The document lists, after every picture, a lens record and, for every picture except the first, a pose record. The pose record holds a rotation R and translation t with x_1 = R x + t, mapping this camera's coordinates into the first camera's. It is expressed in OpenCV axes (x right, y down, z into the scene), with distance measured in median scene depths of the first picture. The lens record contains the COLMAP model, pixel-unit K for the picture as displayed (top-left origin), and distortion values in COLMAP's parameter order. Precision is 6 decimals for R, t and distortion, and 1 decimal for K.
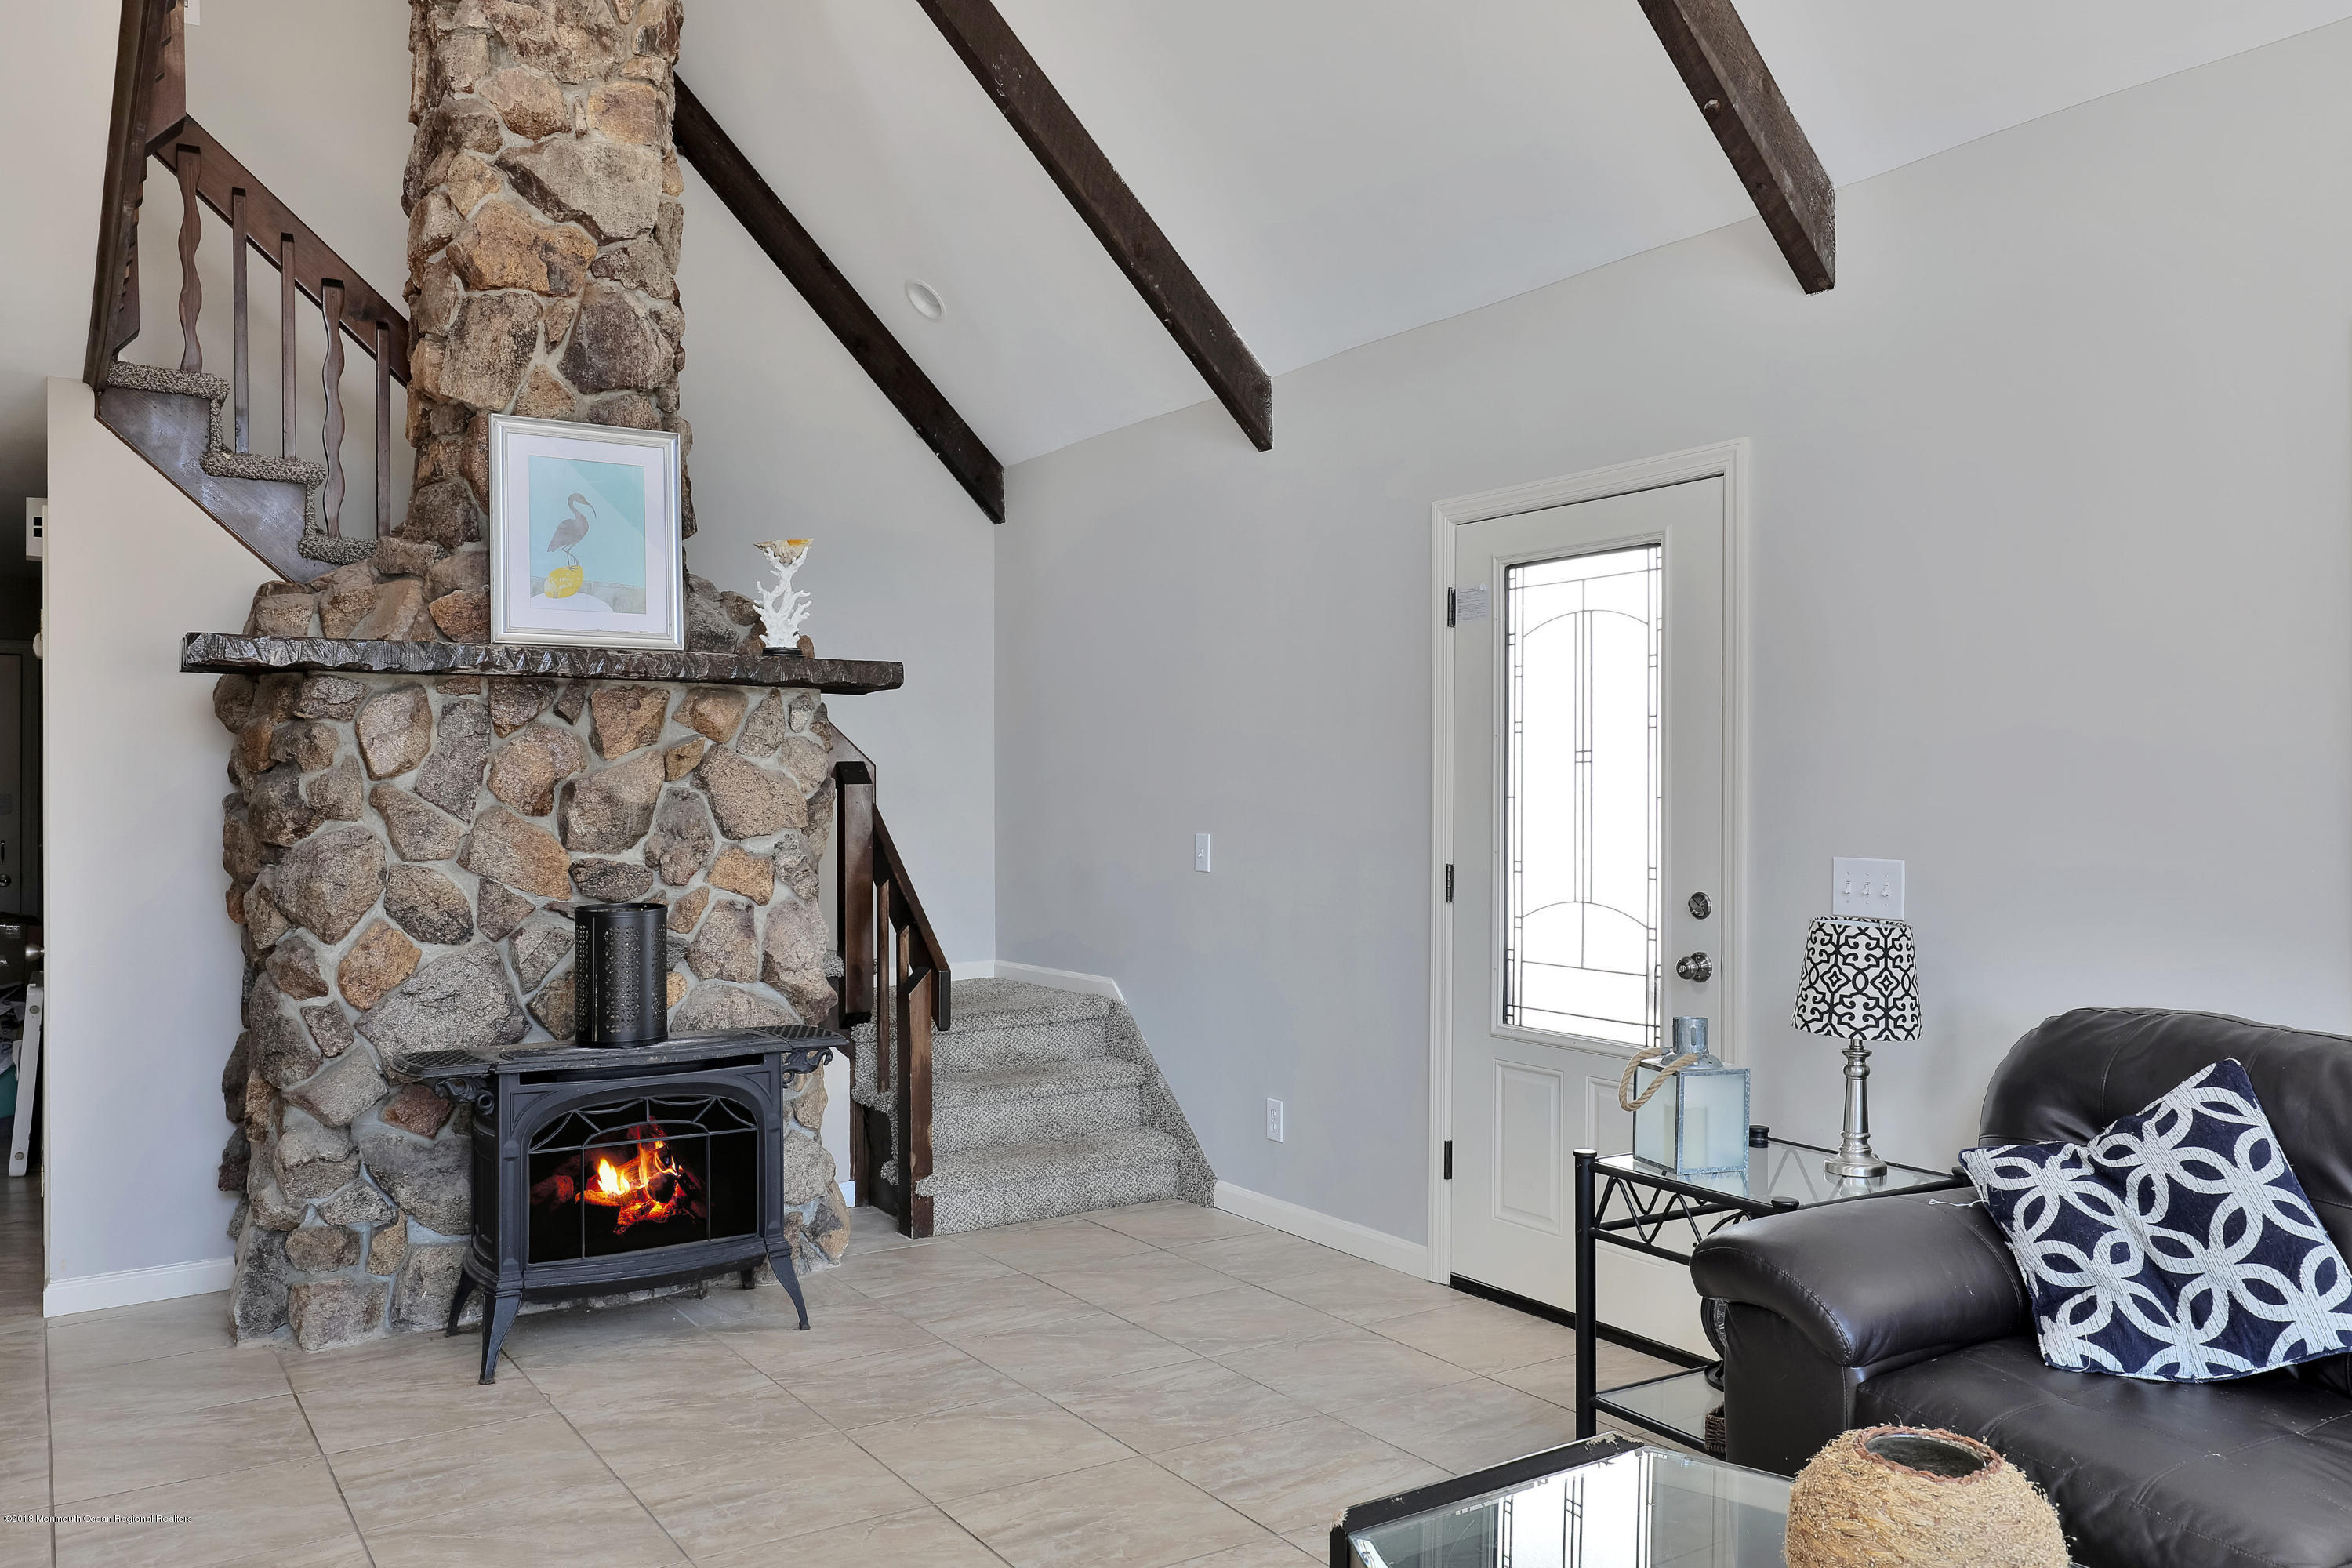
lens RADIAL K [[1775.8, 0, 1172.2], [0, 1775.8, 782.6], [0, 0, 1]] dist [-0.000413, 0.007645]
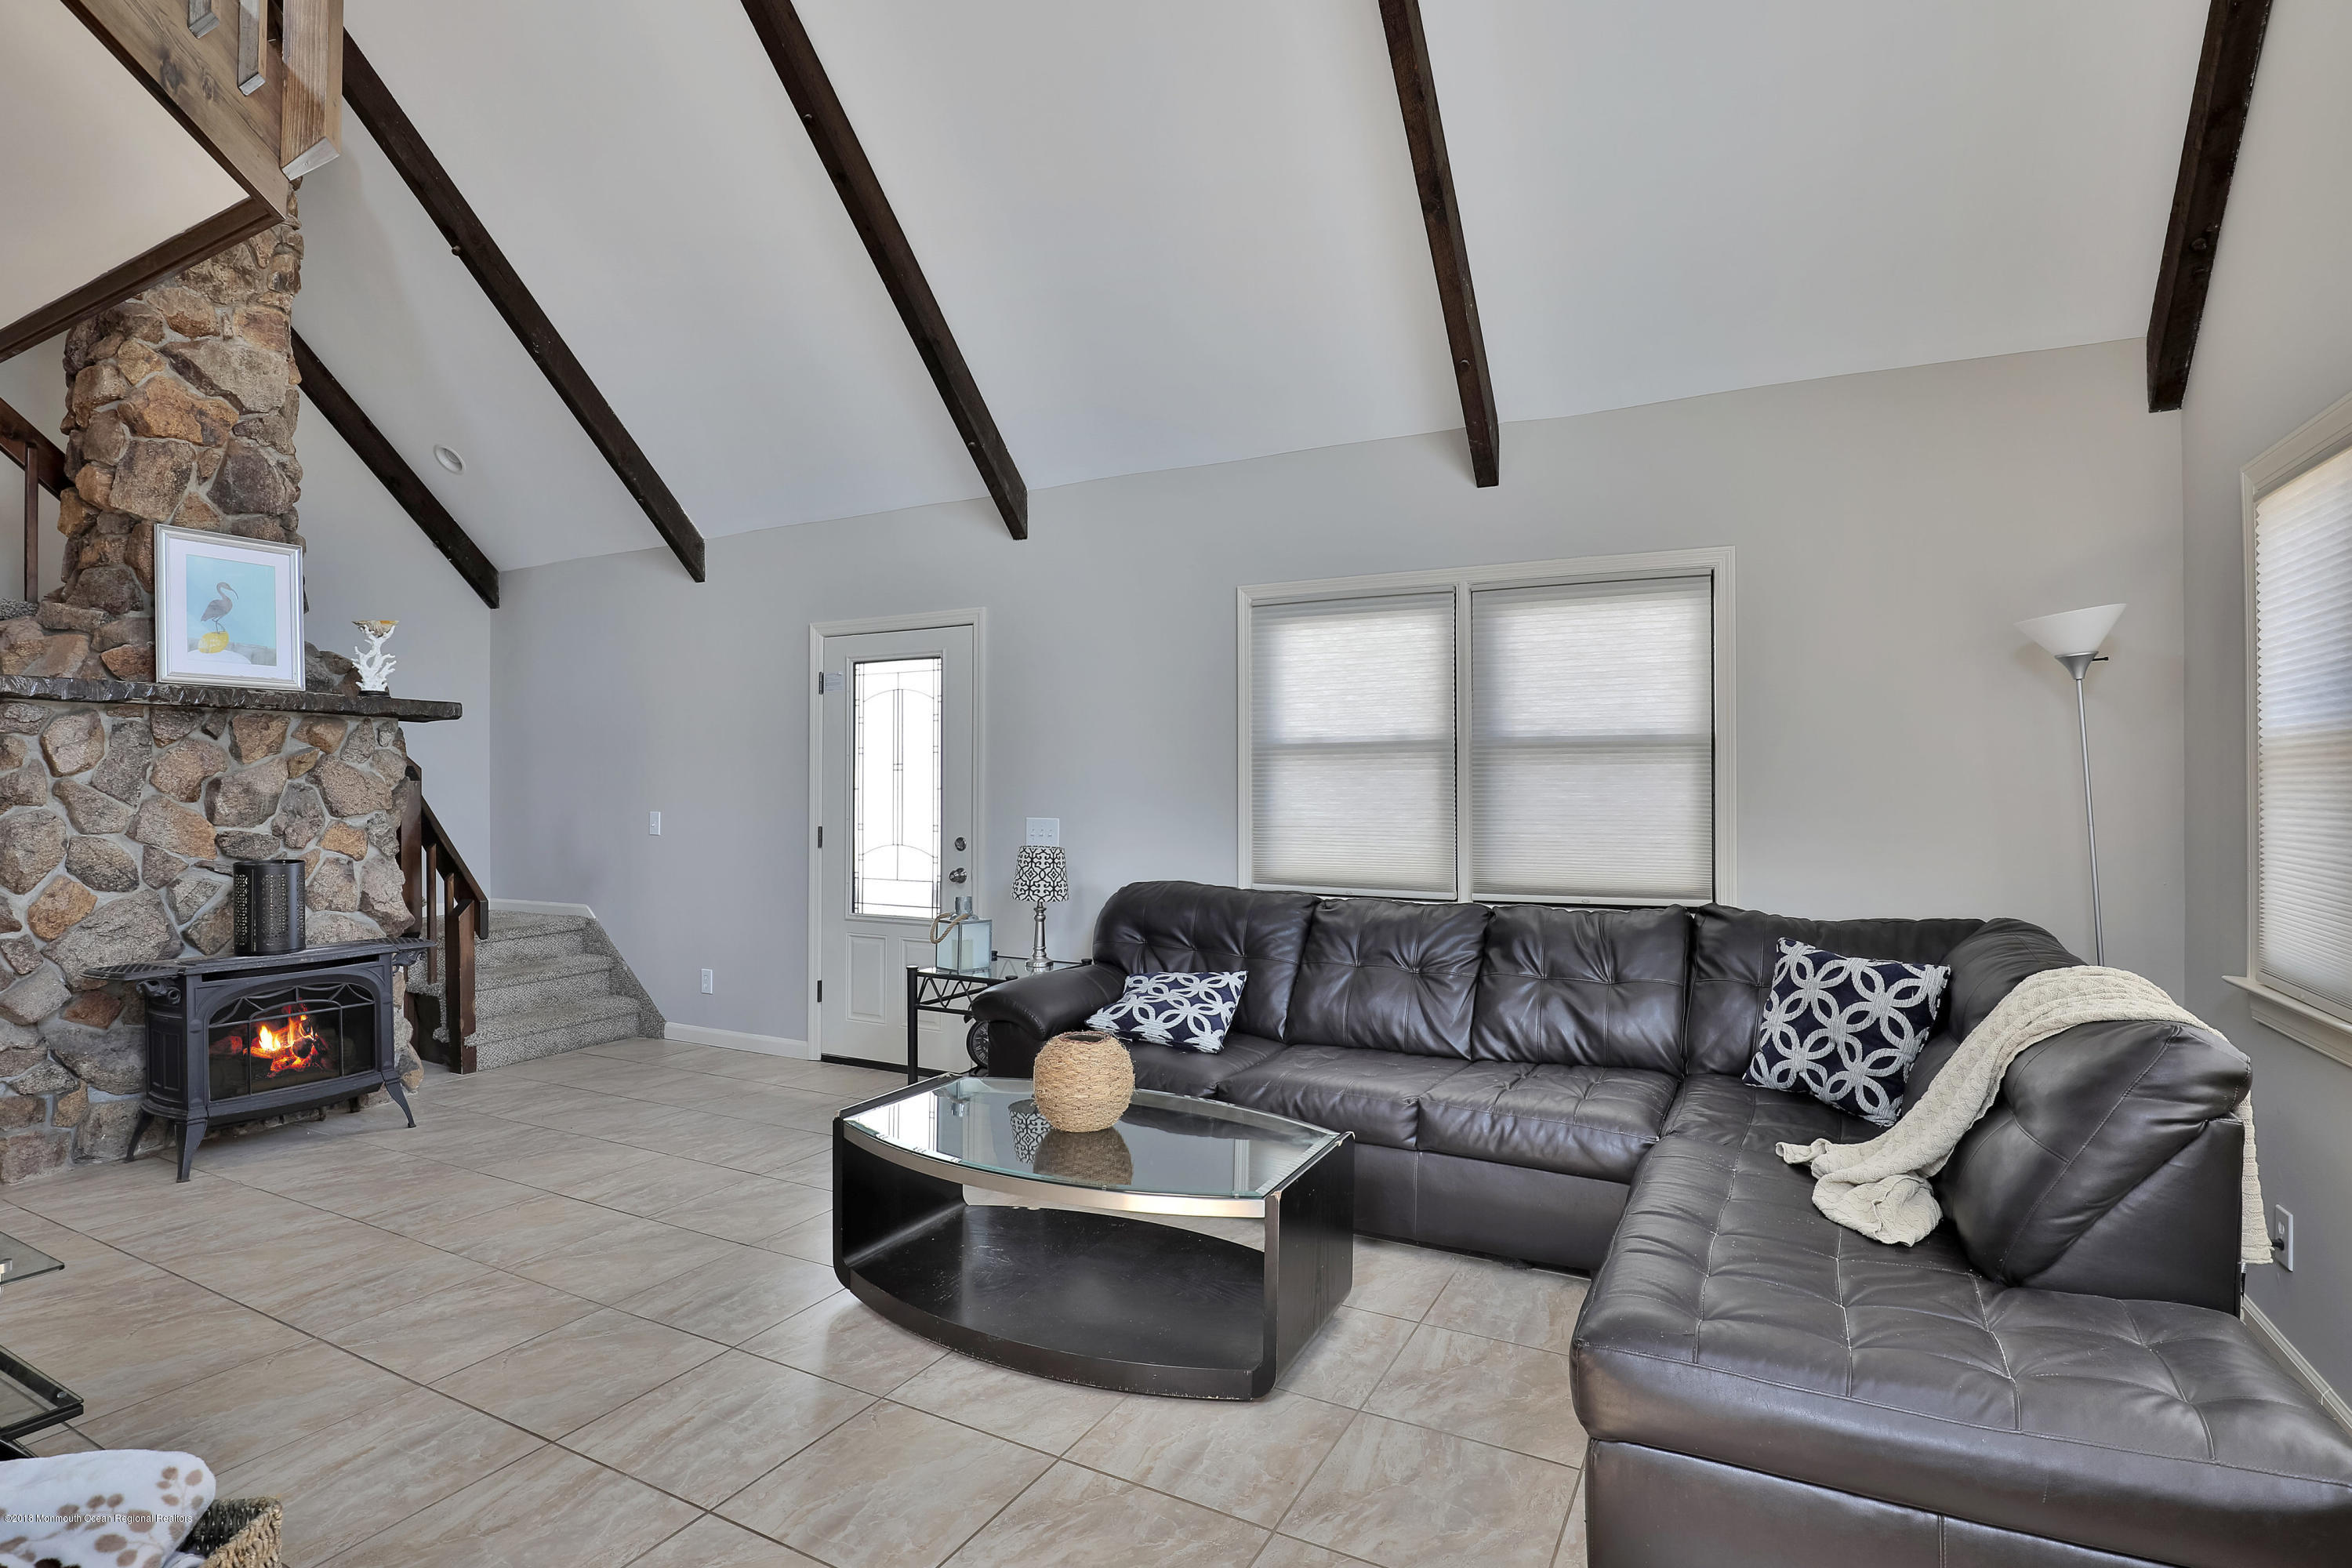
lens RADIAL K [[1151.3, 0, 1171.7], [0, 1151.3, 784.9], [0, 0, 1]] dist [0.003053, -0.003388]
pose [[0.872975, 0.000712, 0.487765, -0.115803], [-0.001903, 0.999996, 0.001946, 0.001330], [-0.487762, -0.002627, 0.872973, -0.215241]]
